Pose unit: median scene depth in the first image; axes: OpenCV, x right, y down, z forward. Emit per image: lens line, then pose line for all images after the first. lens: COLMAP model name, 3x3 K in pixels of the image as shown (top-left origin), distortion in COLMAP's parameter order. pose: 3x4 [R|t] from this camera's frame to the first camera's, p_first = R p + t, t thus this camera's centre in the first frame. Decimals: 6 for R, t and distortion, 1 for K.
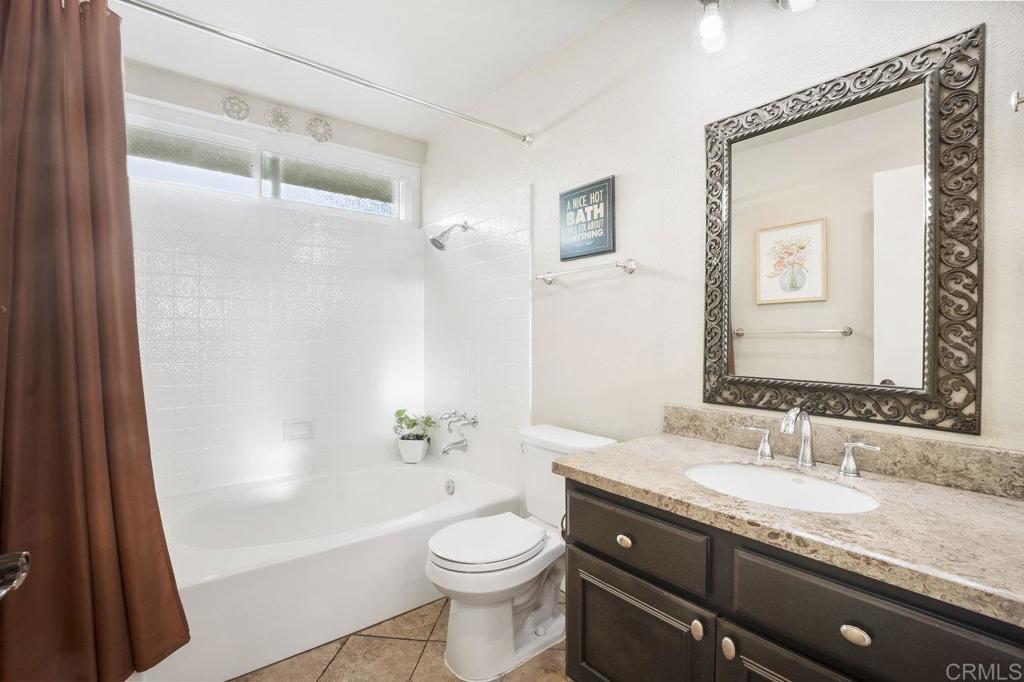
lens RADIAL K [[476.2, 0, 515.9], [0, 476.2, 343.1], [0, 0, 1]] dist [-0.023585, -0.000050]
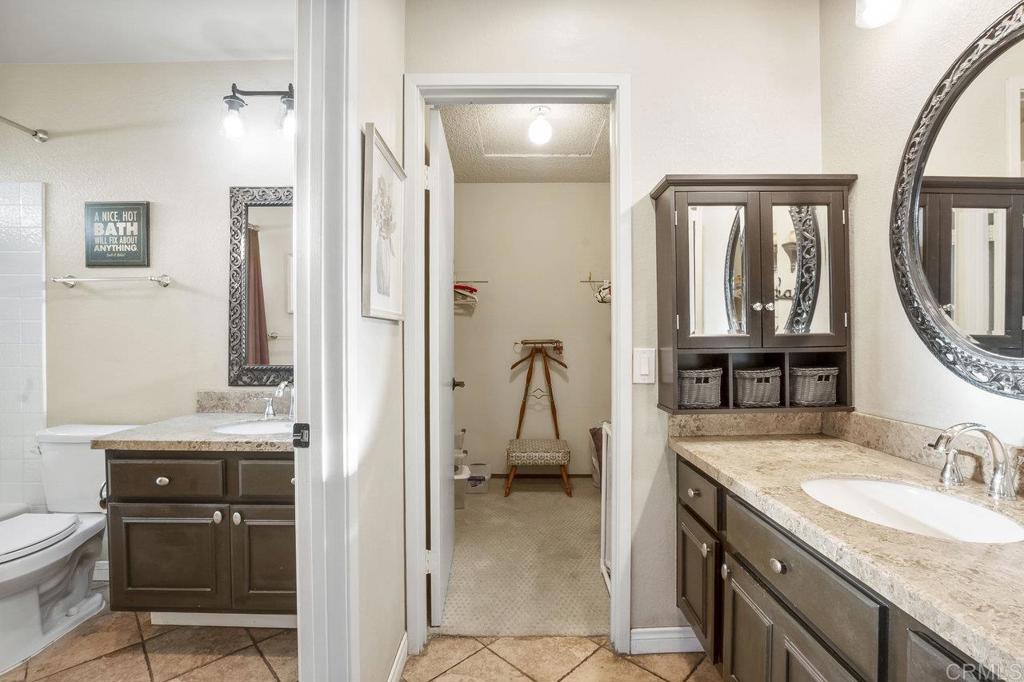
lens RADIAL K [[454.1, 0, 510.0], [0, 454.1, 339.5], [0, 0, 1]] dist [-0.036298, 0.006710]
pose [[0.626679, -0.003862, 0.779268, -0.111722], [0.013490, 0.999892, -0.005892, 0.007511], [-0.779161, 0.014205, 0.626663, -0.473796]]
